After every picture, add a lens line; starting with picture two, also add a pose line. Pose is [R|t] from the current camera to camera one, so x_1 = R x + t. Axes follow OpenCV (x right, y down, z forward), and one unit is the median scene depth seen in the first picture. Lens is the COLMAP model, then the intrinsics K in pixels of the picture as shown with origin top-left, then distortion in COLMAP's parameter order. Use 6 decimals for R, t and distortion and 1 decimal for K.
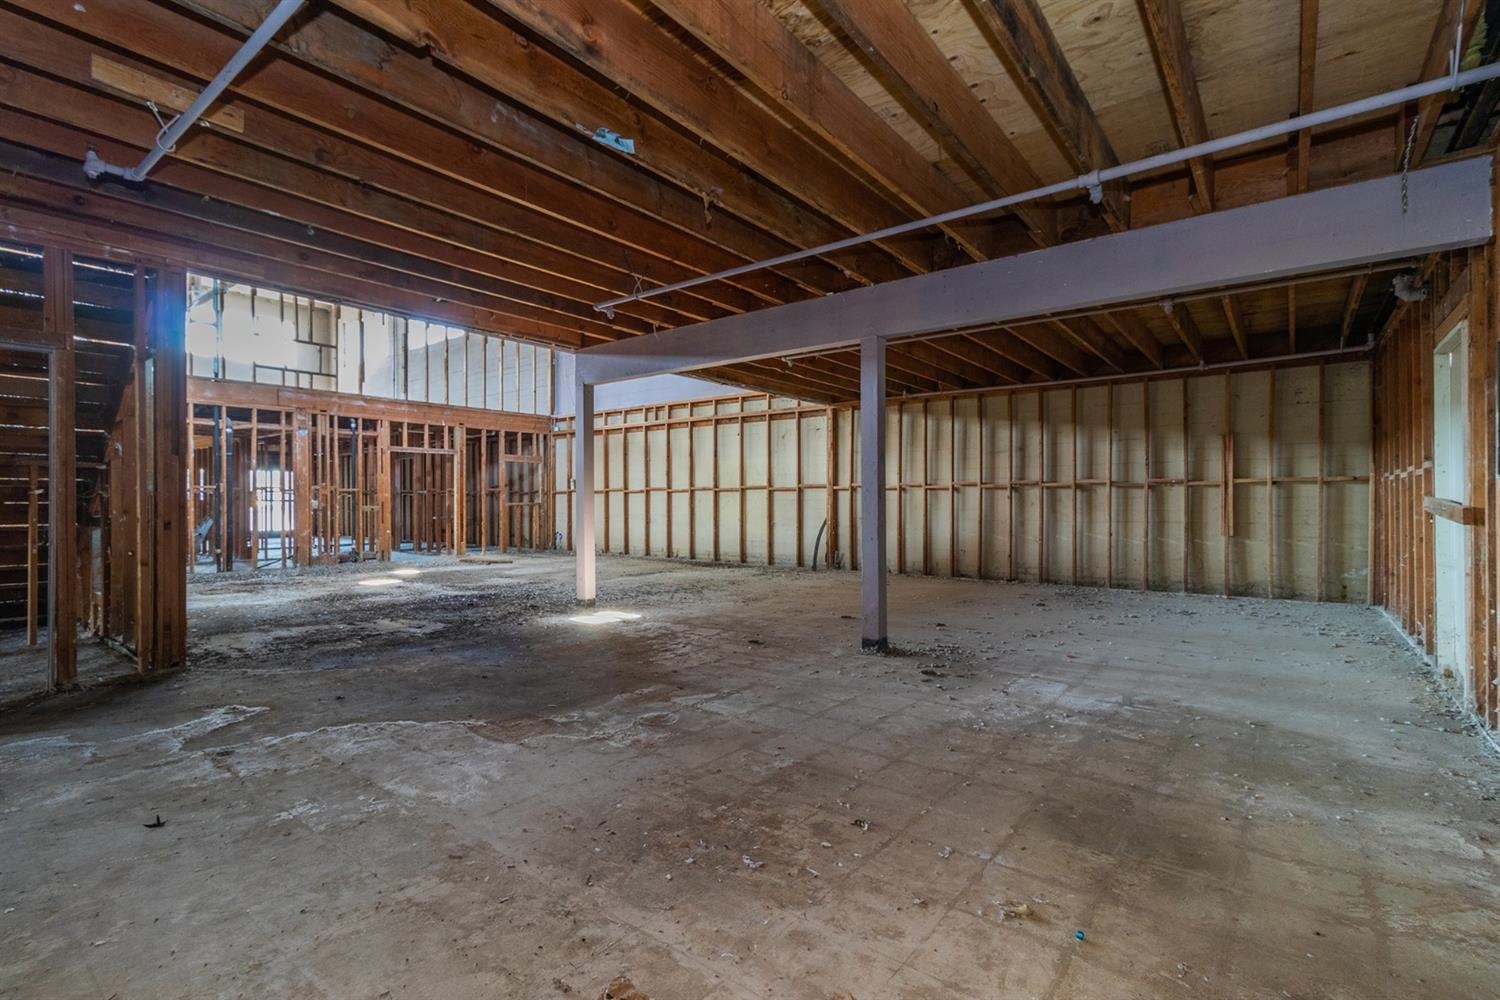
lens RADIAL K [[697.0, 0, 753.4], [0, 697.0, 500.4], [0, 0, 1]] dist [-0.001303, 0.000251]
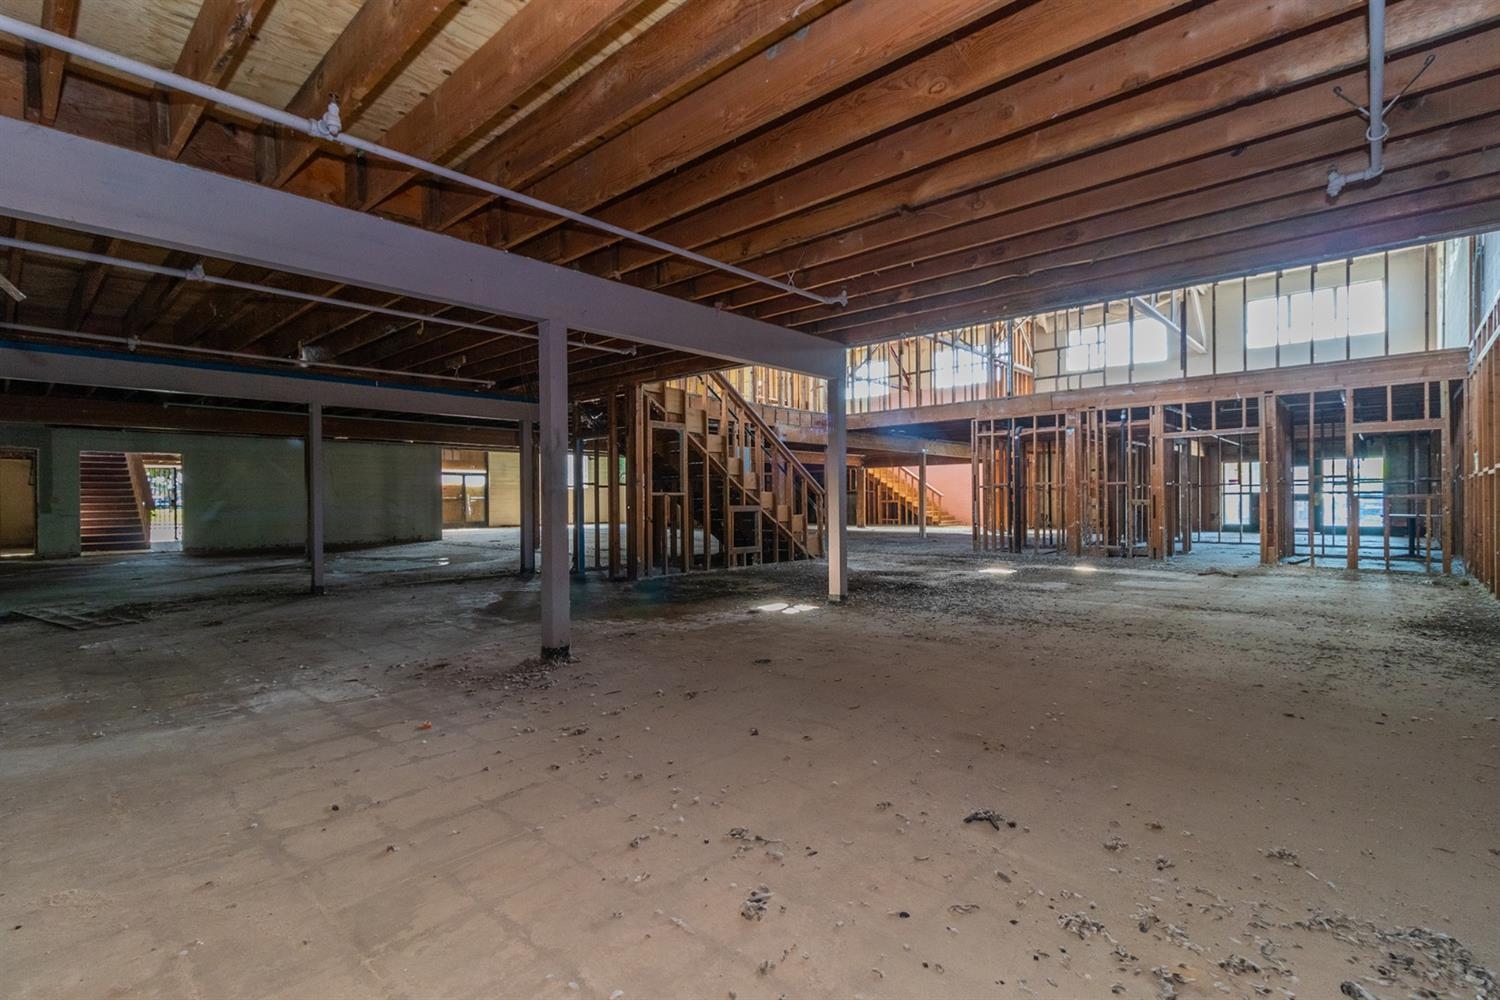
lens RADIAL K [[697.0, 0, 754.1], [0, 697.0, 504.0], [0, 0, 1]] dist [-0.001303, 0.000251]
pose [[-0.066645, -0.005254, -0.997763, 0.462789], [0.000378, 0.999986, -0.005291, 0.020411], [0.997777, -0.000730, -0.066642, 0.593532]]
